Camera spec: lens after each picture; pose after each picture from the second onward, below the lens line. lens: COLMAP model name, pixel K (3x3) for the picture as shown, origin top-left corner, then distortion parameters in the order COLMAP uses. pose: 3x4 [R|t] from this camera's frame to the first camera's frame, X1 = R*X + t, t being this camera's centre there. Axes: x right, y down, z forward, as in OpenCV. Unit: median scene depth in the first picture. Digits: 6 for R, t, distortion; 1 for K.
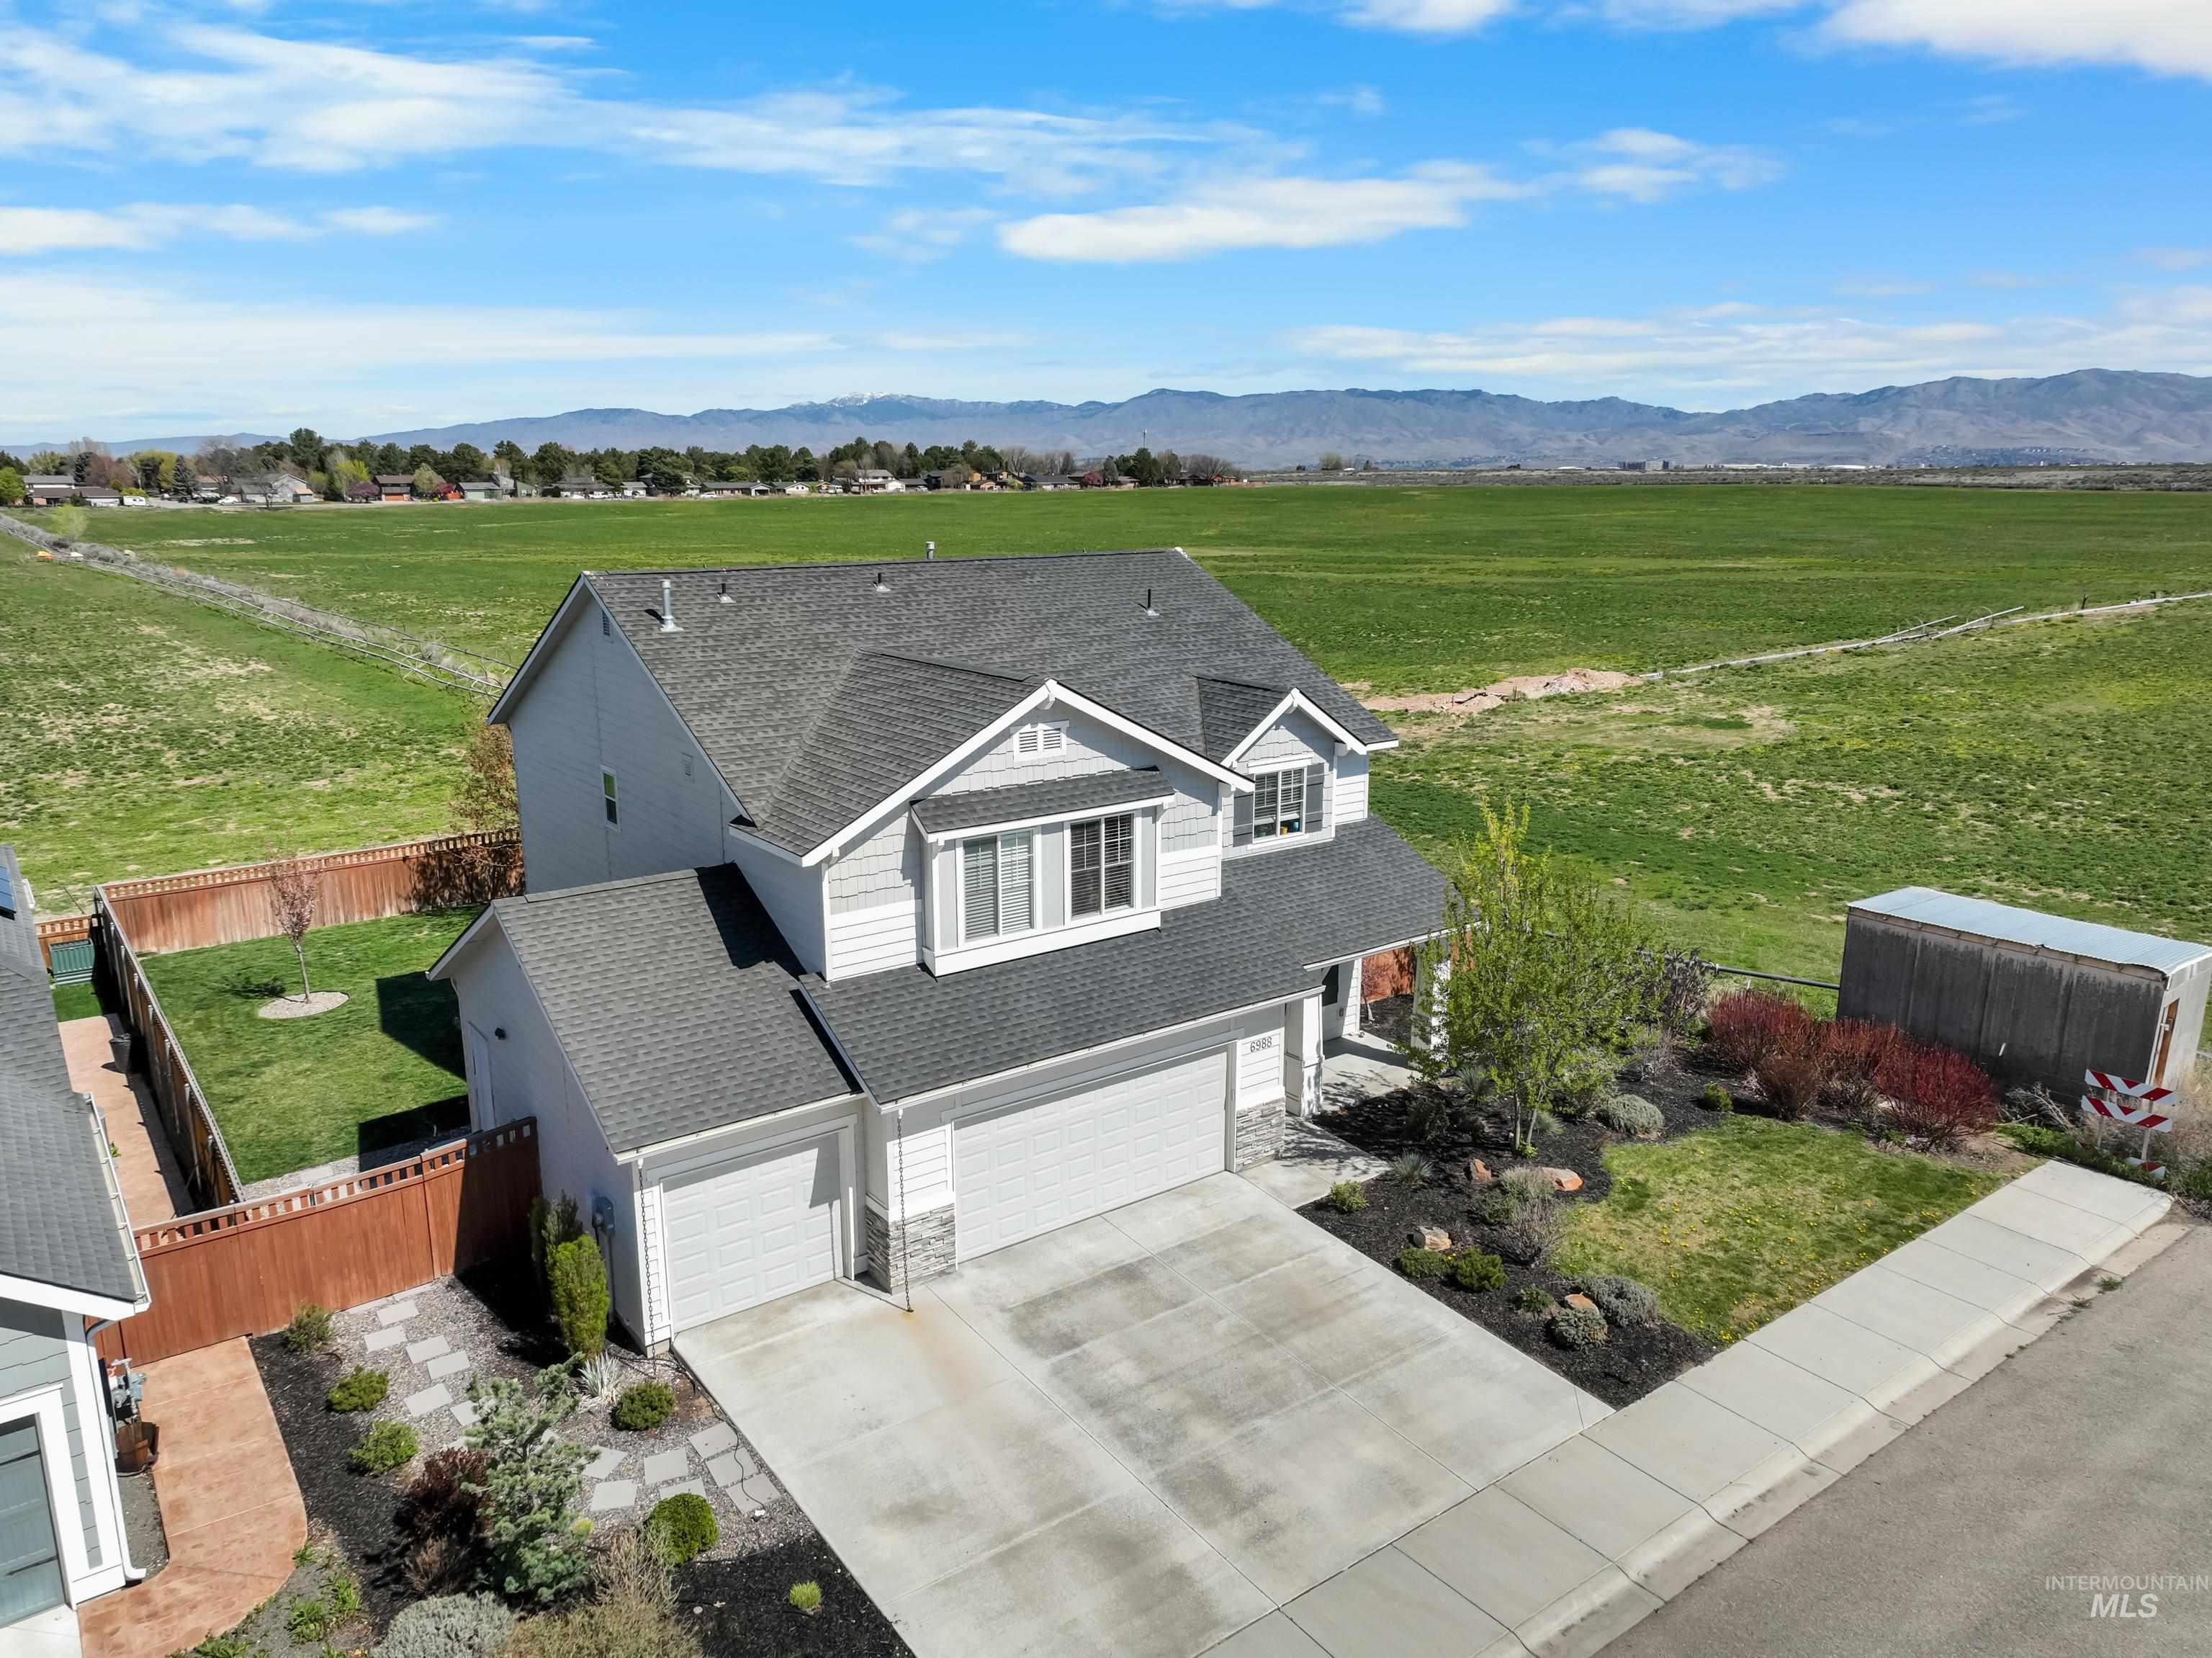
lens RADIAL K [[1548.4, 0, 1102.9], [0, 1548.4, 820.0], [0, 0, 1]] dist [-0.003612, 0.022299]
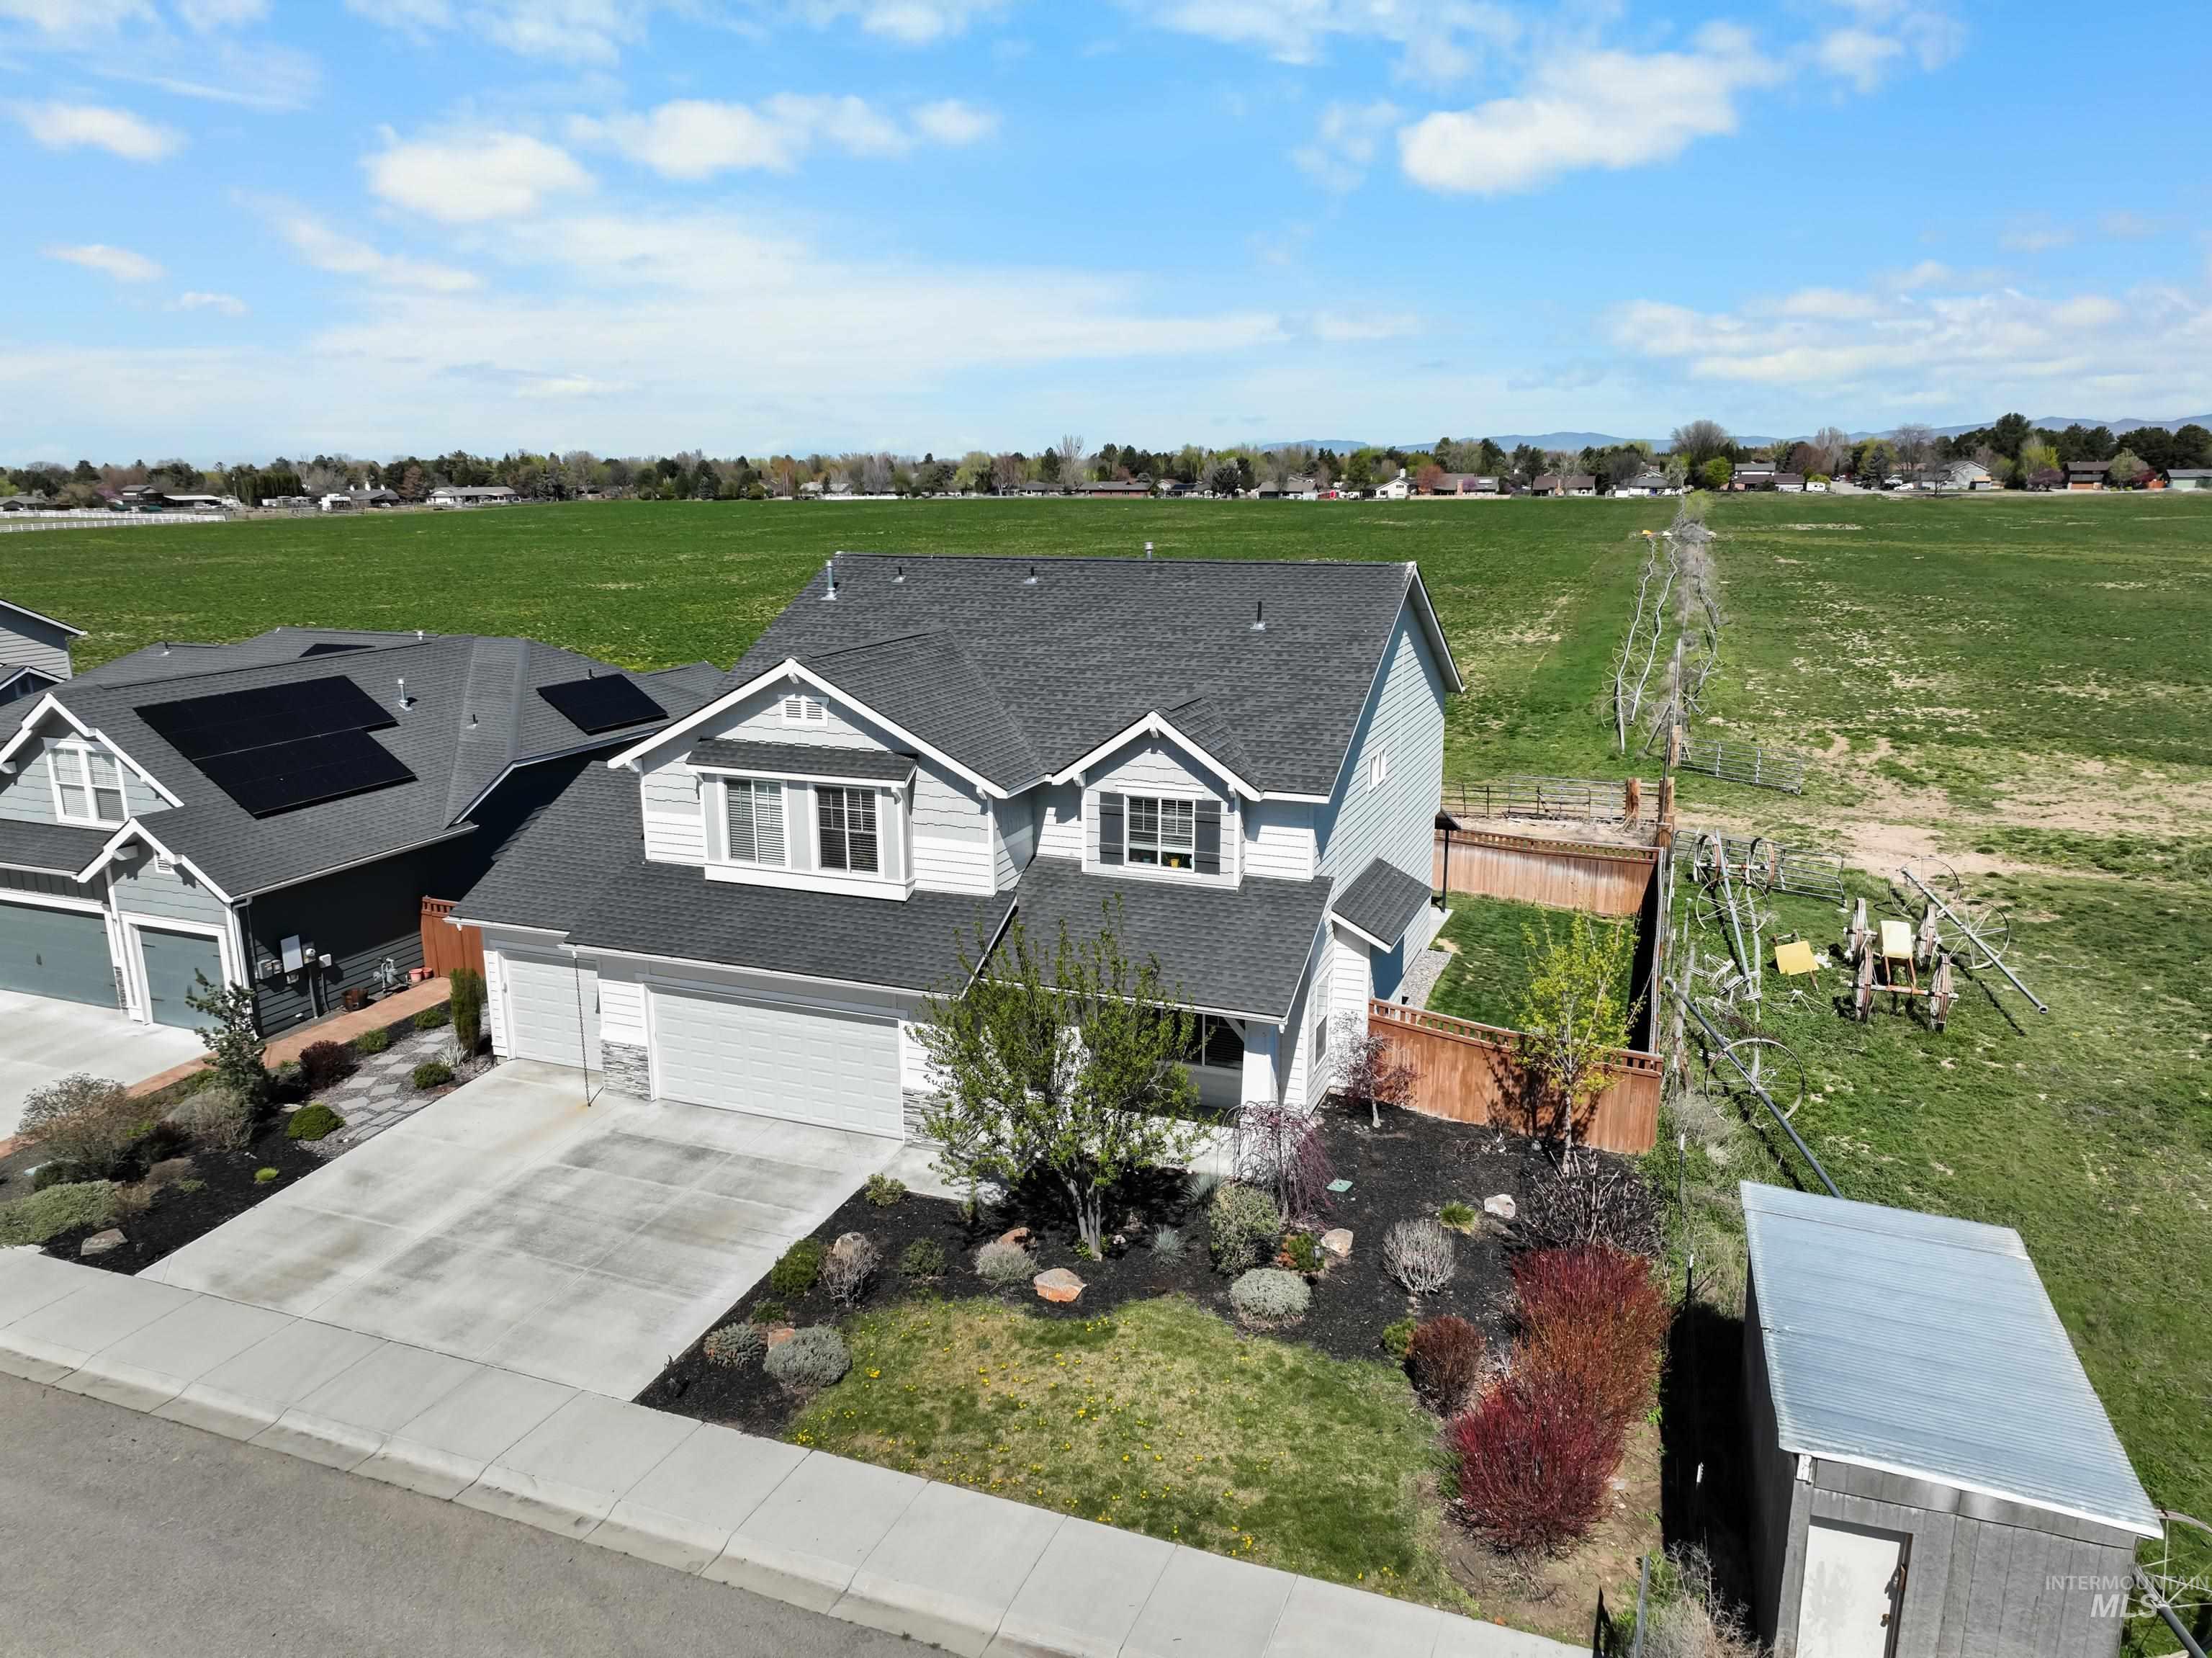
lens RADIAL K [[1548.4, 0, 1117.4], [0, 1548.4, 834.4], [0, 0, 1]] dist [-0.003612, 0.022299]
pose [[0.529485, 0.198572, -0.824751, 1.023936], [-0.184193, 0.975935, 0.116721, -0.133808], [0.828081, 0.090112, 0.553318, 0.531519]]
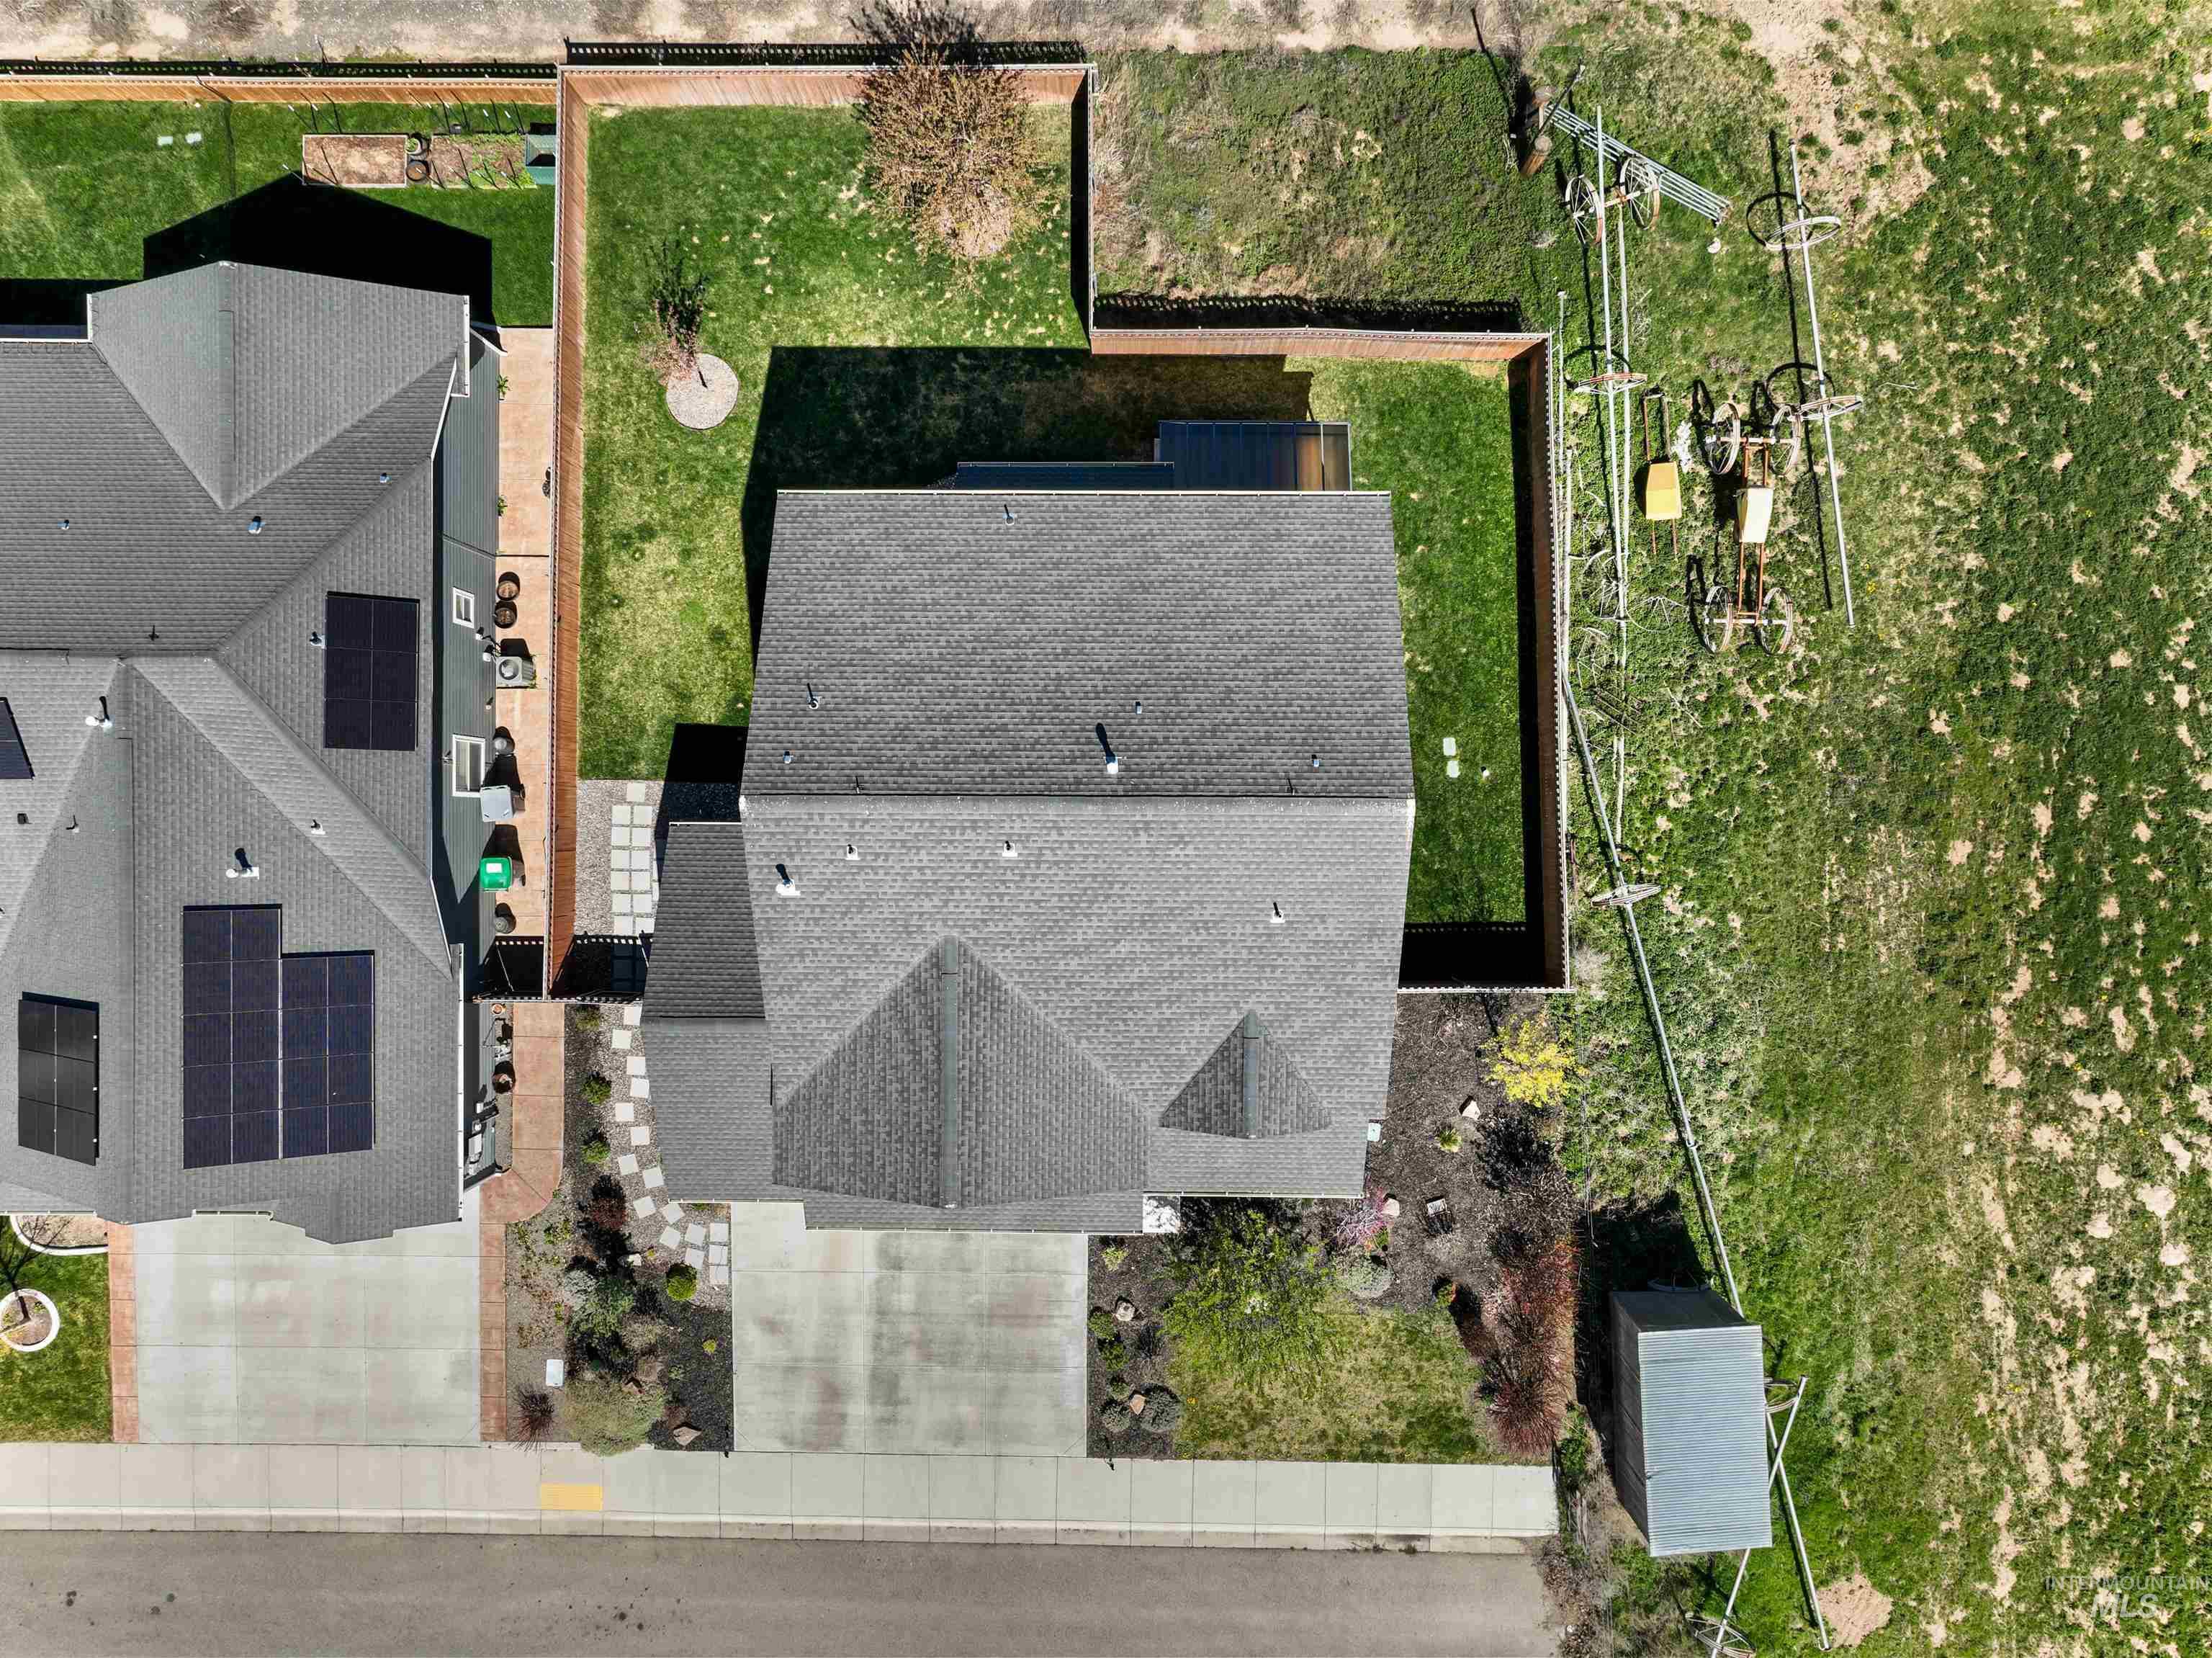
lens RADIAL K [[1548.4, 0, 1112.6], [0, 1548.4, 824.7], [0, 0, 1]] dist [-0.003612, 0.022299]
pose [[0.798922, 0.601429, -0.002585, -0.112886], [-0.123590, 0.168378, 0.977944, -1.423457], [0.588599, -0.780981, 0.208852, 0.998394]]
